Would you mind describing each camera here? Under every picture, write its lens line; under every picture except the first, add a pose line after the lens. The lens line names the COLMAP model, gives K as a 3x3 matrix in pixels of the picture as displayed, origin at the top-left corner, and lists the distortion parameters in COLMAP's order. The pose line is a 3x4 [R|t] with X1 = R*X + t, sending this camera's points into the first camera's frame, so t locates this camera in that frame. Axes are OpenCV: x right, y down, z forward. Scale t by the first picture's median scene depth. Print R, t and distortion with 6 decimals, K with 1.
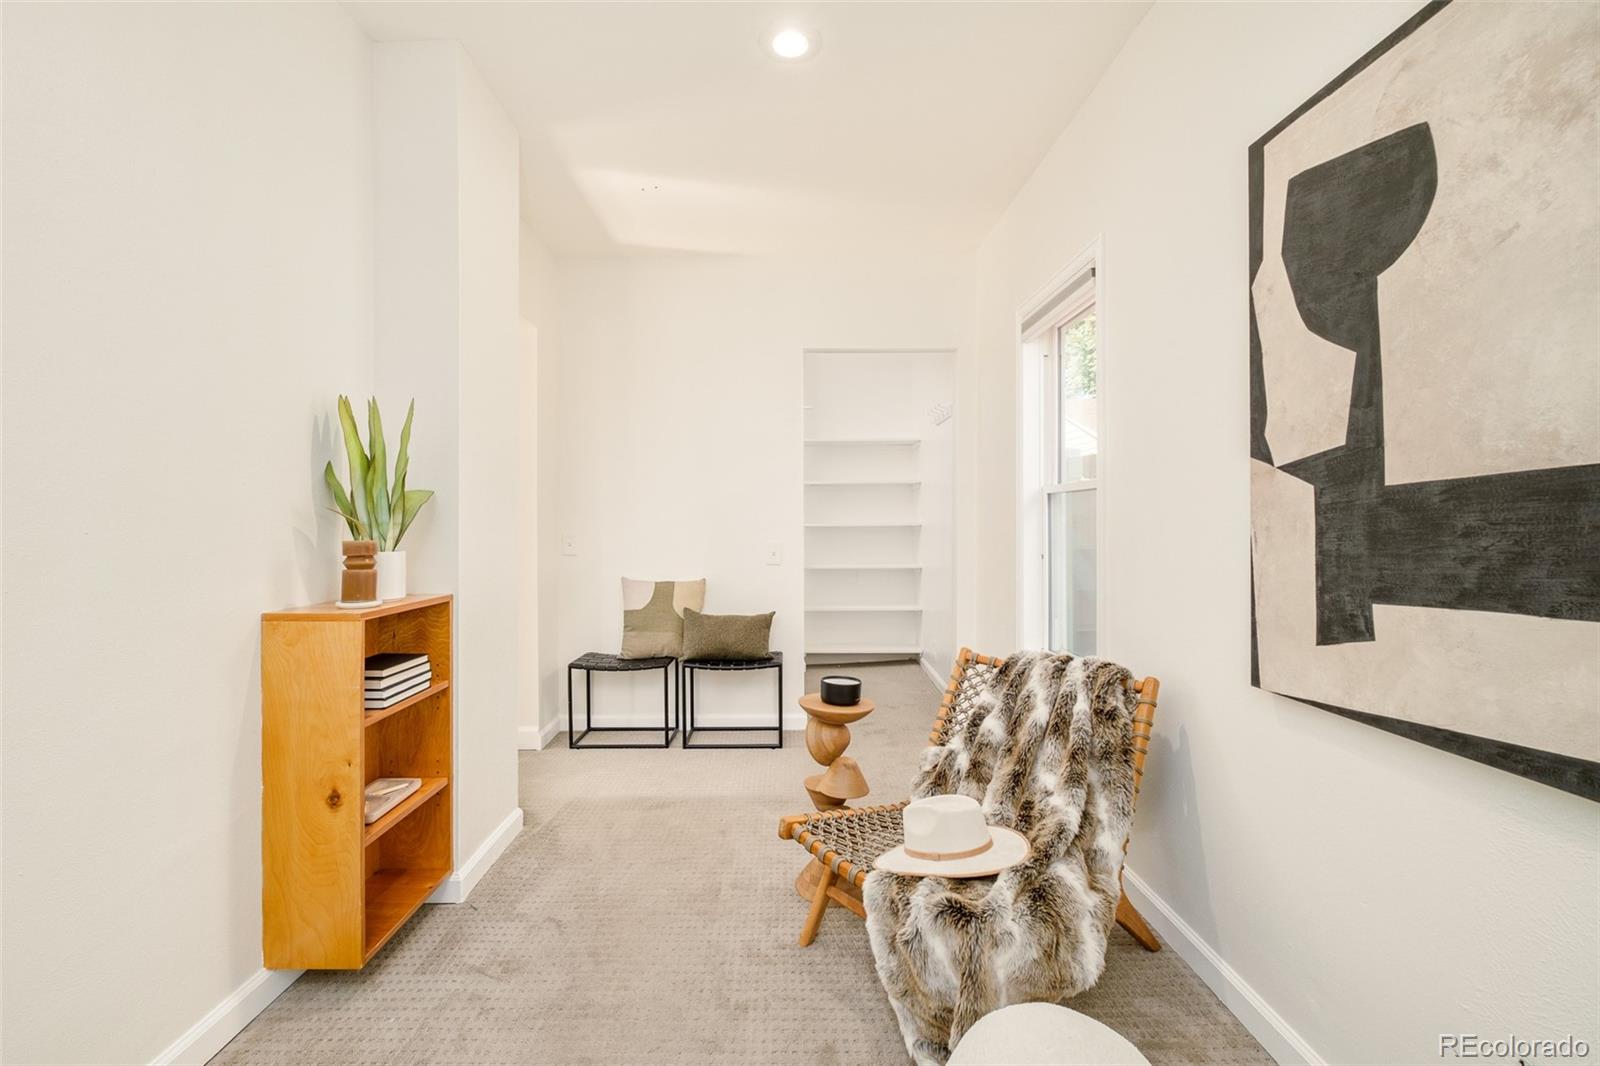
lens RADIAL K [[689.8, 0, 793.1], [0, 689.8, 534.2], [0, 0, 1]] dist [-0.005962, -0.000127]
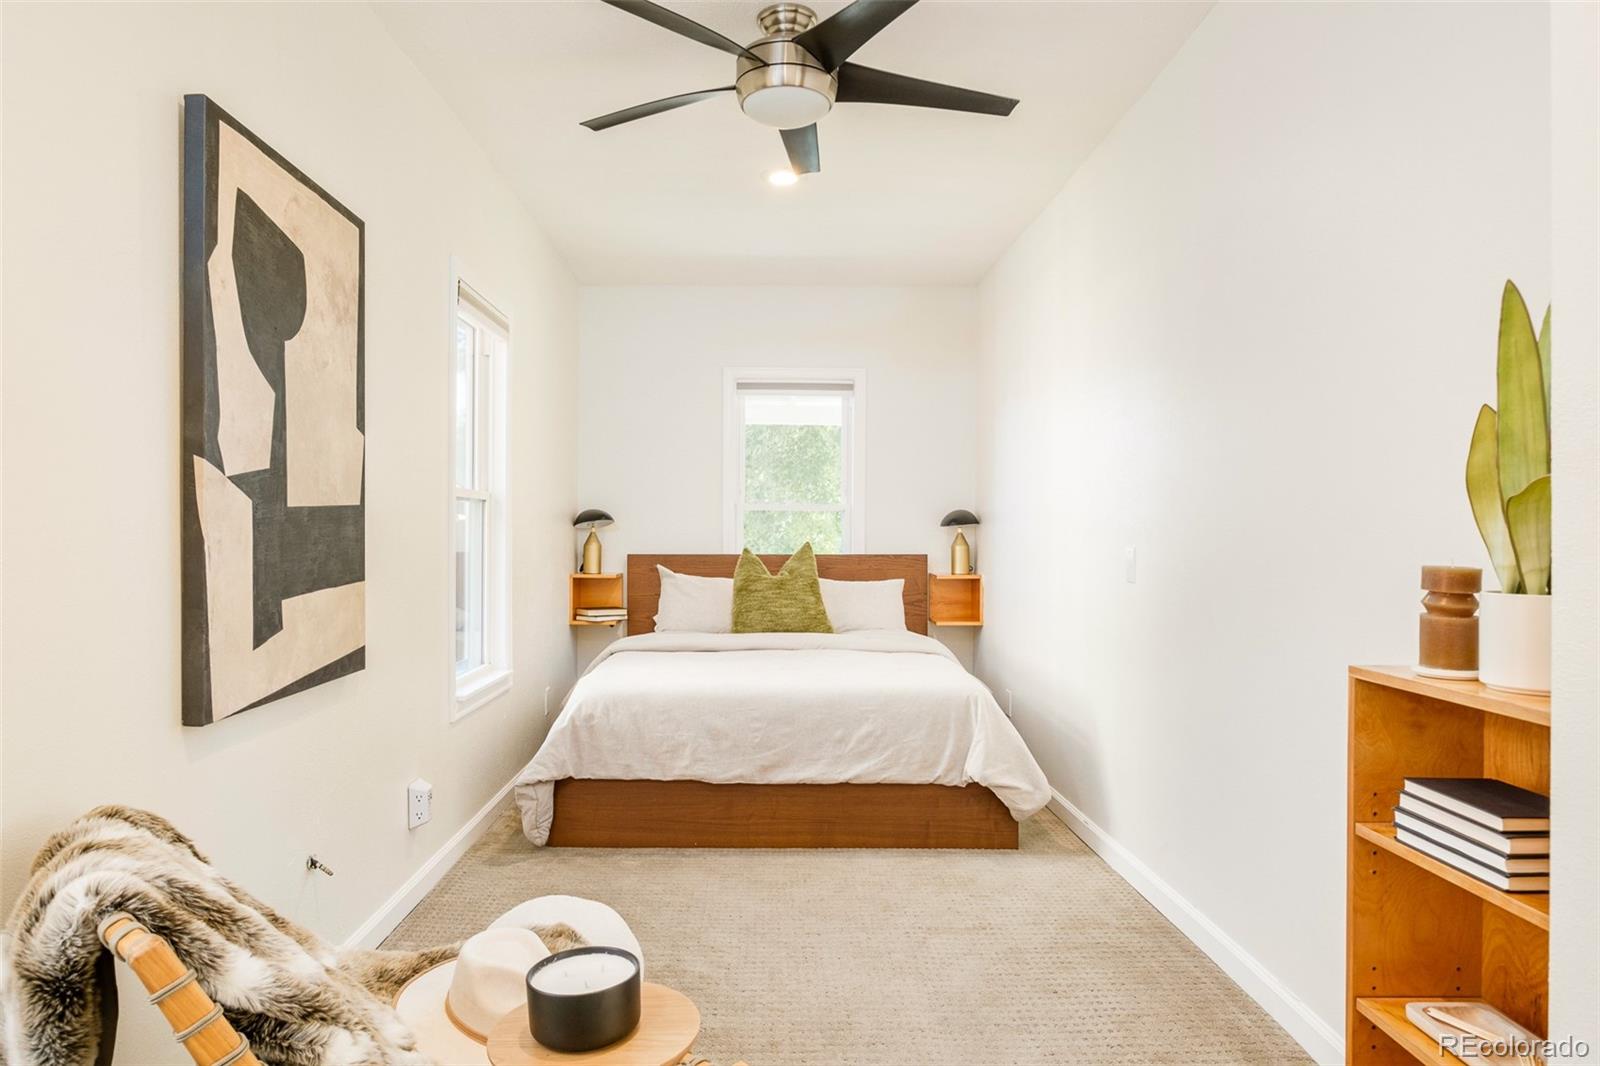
lens RADIAL K [[1001.3, 0, 793.5], [0, 1001.3, 540.4], [0, 0, 1]] dist [0.002073, 0.000109]
pose [[-0.999978, -0.002976, -0.006000, -0.070474], [-0.003099, 0.999781, 0.020718, -0.044410], [0.005937, 0.020736, -0.999767, 2.585754]]
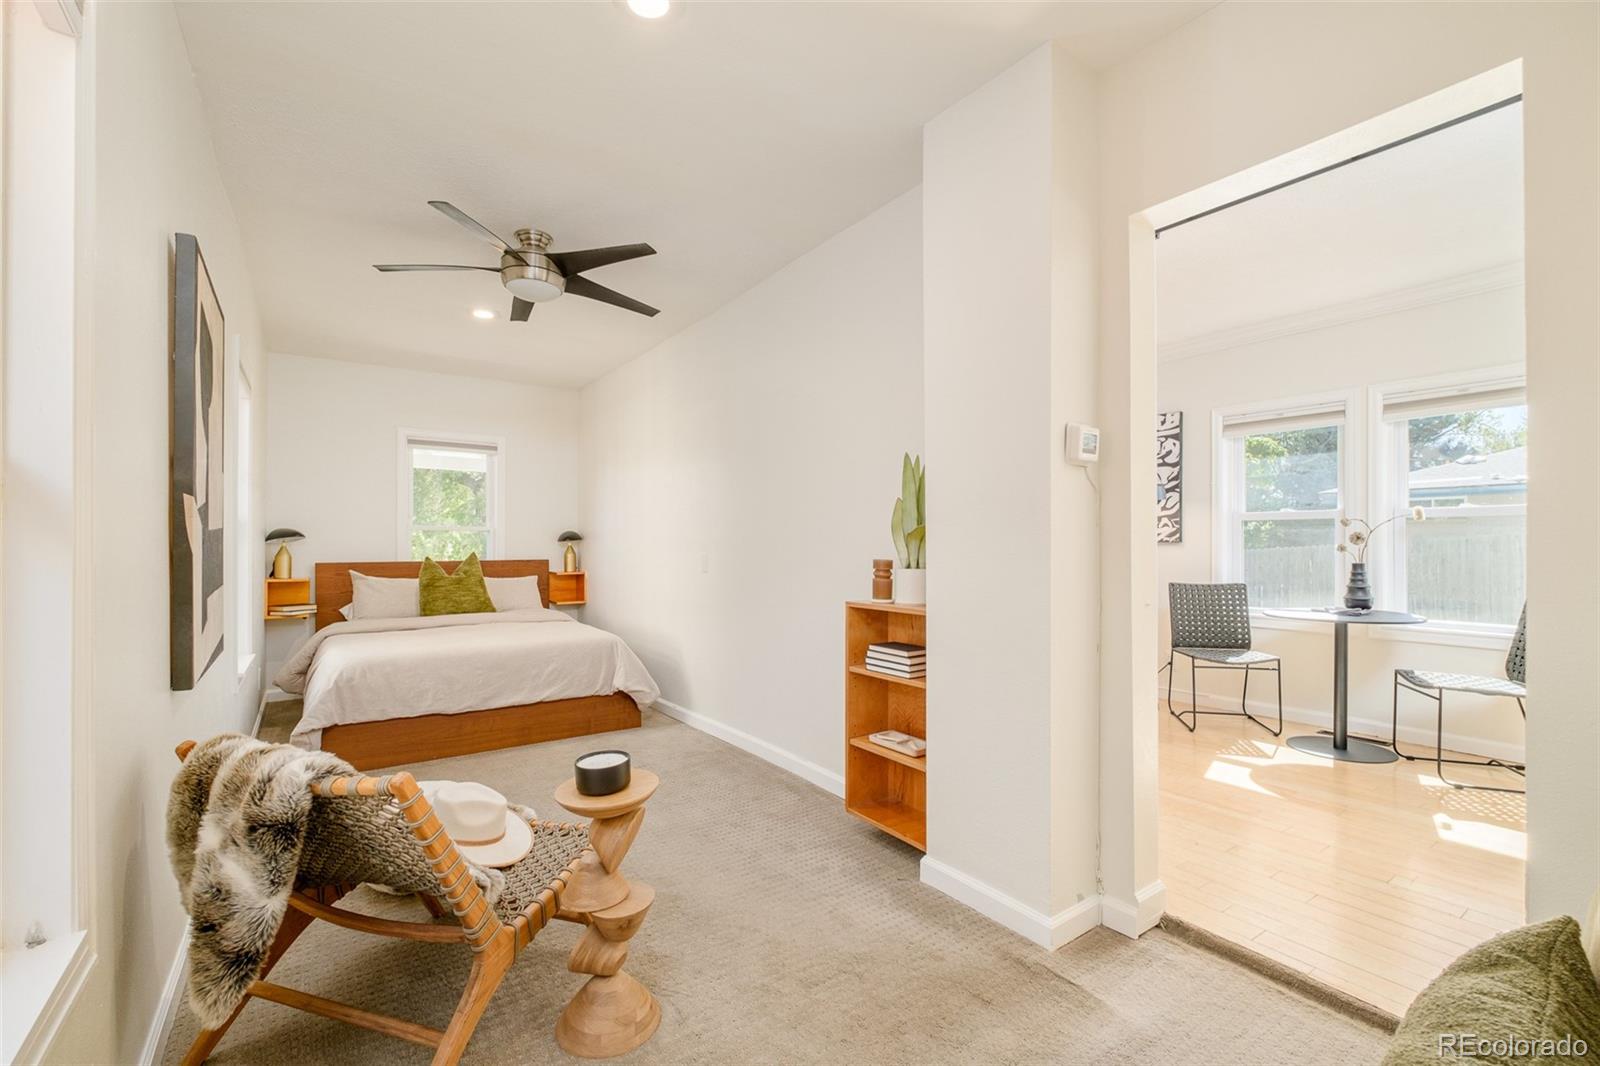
lens RADIAL K [[692.0, 0, 792.6], [0, 692.0, 542.1], [0, 0, 1]] dist [-0.004808, 0.000088]
pose [[-0.817045, -0.000618, -0.576573, 0.594513], [-0.006425, 0.999947, 0.008034, -0.058438], [0.576538, 0.010269, -0.817006, 2.966710]]
